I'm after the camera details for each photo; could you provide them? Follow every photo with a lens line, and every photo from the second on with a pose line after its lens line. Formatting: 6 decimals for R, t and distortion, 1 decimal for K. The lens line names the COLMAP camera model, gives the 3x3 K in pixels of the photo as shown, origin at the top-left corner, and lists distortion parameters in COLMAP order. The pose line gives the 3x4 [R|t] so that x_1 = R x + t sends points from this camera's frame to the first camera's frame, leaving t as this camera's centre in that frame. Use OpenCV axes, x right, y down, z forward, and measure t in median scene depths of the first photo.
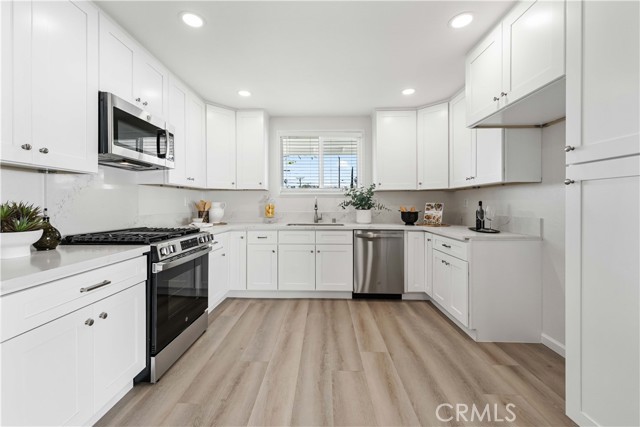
lens RADIAL K [[262.2, 0, 316.9], [0, 262.2, 205.0], [0, 0, 1]] dist [0.000150, -0.000098]
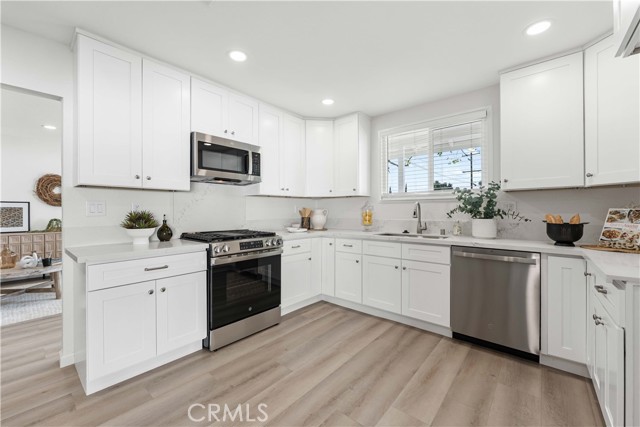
lens RADIAL K [[262.4, 0, 316.0], [0, 262.4, 211.3], [0, 0, 1]] dist [-0.000035, -0.000047]
pose [[0.770942, -0.000312, -0.636905, 0.343458], [0.000713, 1.000000, 0.000373, -0.003476], [0.636905, -0.000742, 0.770942, 0.196201]]
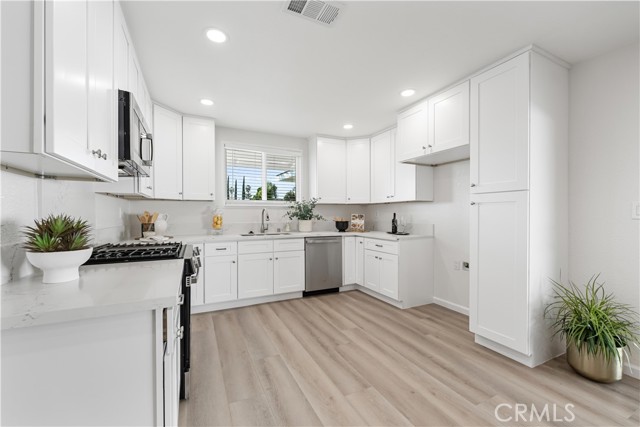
lens RADIAL K [[259.8, 0, 318.0], [0, 259.8, 216.7], [0, 0, 1]] dist [-0.000103, -0.000008]
pose [[0.886488, -0.005661, 0.462717, -0.368466], [0.003398, 0.999978, 0.005725, -0.003720], [-0.462739, -0.003503, 0.886488, -0.049572]]
